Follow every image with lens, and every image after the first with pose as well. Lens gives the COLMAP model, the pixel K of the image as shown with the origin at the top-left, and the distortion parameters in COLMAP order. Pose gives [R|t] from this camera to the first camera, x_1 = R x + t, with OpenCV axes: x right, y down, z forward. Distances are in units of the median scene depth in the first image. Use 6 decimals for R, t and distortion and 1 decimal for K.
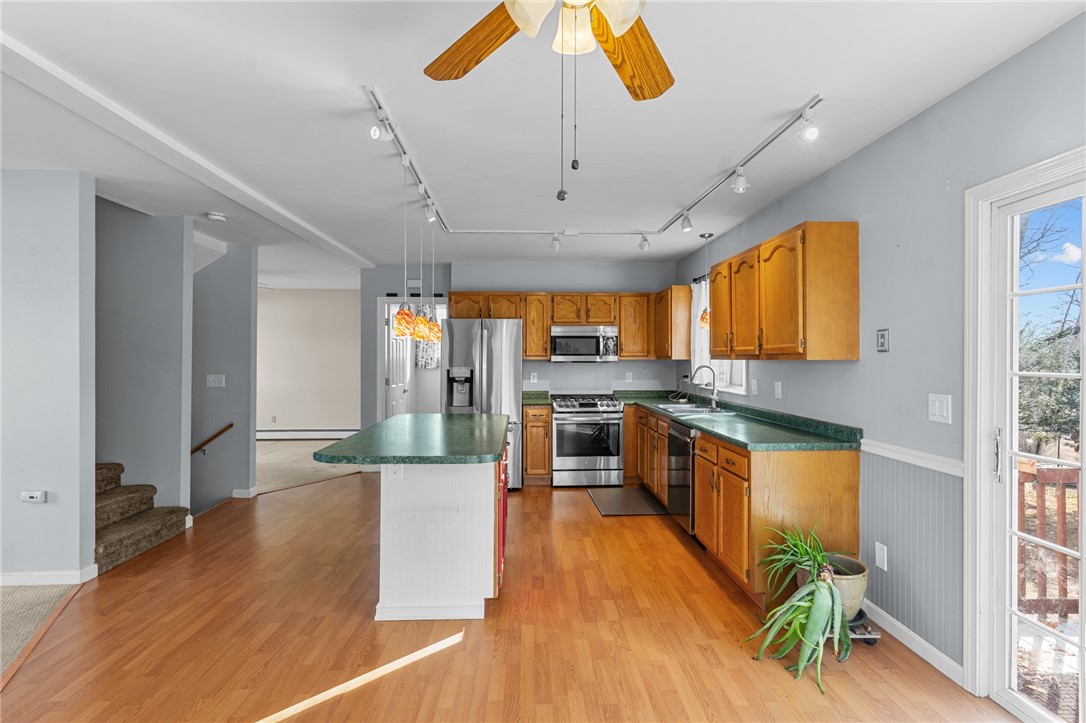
lens RADIAL K [[533.7, 0, 547.2], [0, 533.7, 358.1], [0, 0, 1]] dist [0.001056, -0.000225]
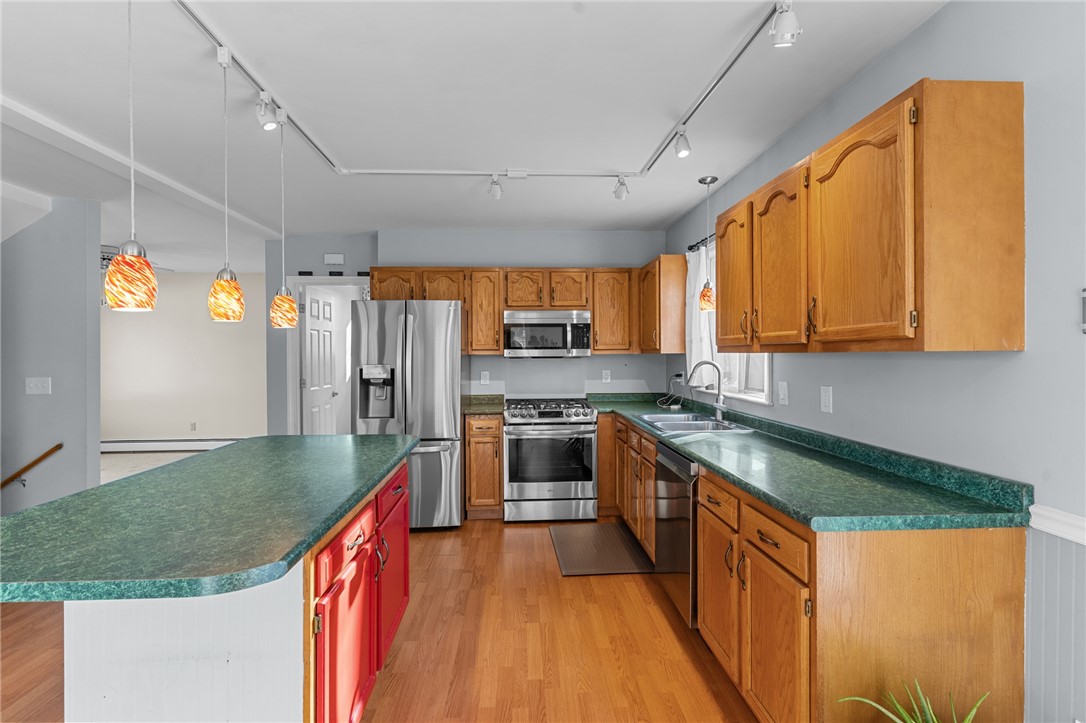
lens RADIAL K [[533.7, 0, 538.5], [0, 533.7, 360.4], [0, 0, 1]] dist [0.001056, -0.000225]
pose [[0.999976, -0.005342, 0.004493, 0.070624], [0.005285, 0.999907, 0.012570, 0.002456], [-0.004560, -0.012546, 0.999911, 0.302302]]
